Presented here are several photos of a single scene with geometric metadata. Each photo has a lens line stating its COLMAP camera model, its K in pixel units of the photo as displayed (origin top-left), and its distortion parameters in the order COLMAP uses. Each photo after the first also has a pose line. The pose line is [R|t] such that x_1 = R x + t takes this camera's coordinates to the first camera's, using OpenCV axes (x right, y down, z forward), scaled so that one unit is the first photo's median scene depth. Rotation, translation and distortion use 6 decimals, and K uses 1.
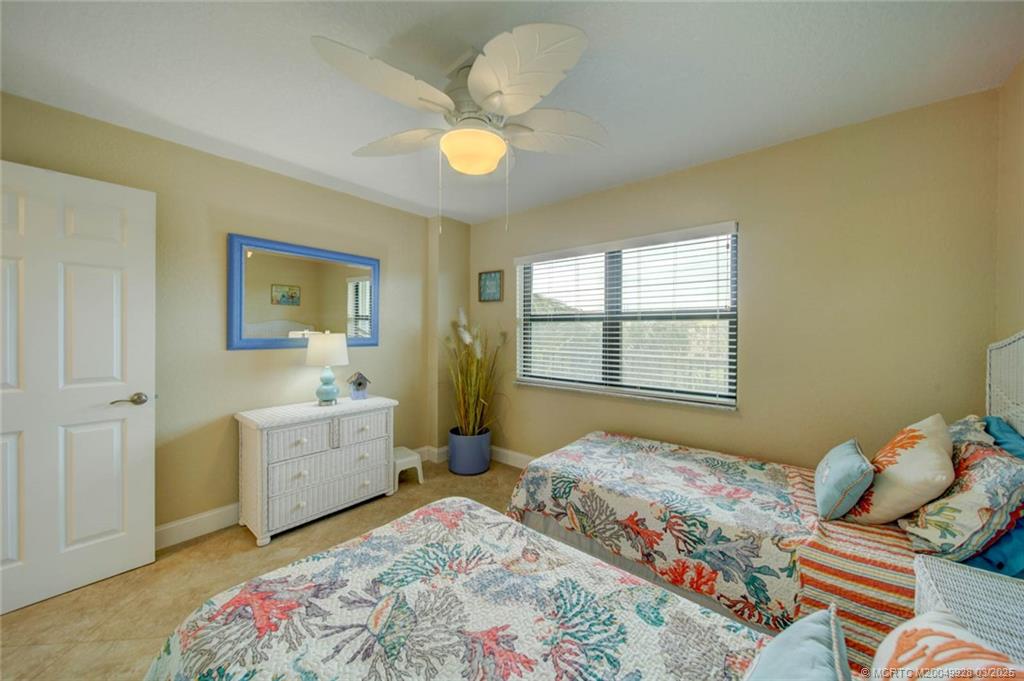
lens RADIAL K [[362.0, 0, 512.8], [0, 362.0, 335.7], [0, 0, 1]] dist [-0.001605, -0.000135]
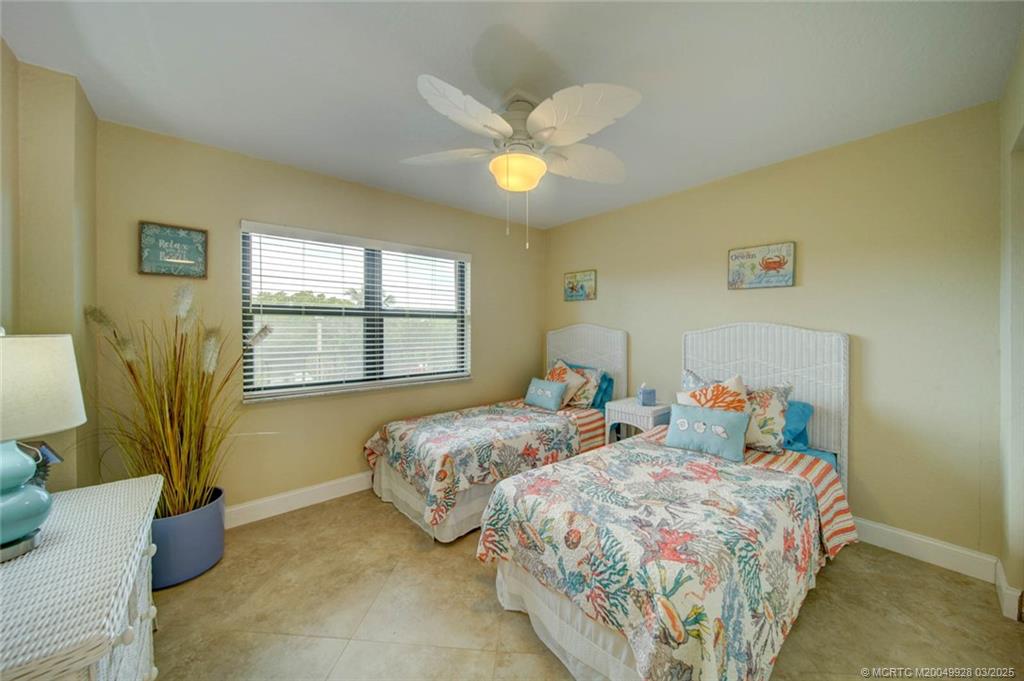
lens RADIAL K [[362.0, 0, 512.8], [0, 362.0, 335.7], [0, 0, 1]] dist [-0.001605, -0.000135]
pose [[0.172285, -0.025042, 0.984729, -1.170858], [0.013561, 0.999642, 0.023049, -0.011097], [-0.984954, 0.009383, 0.172562, 0.766480]]
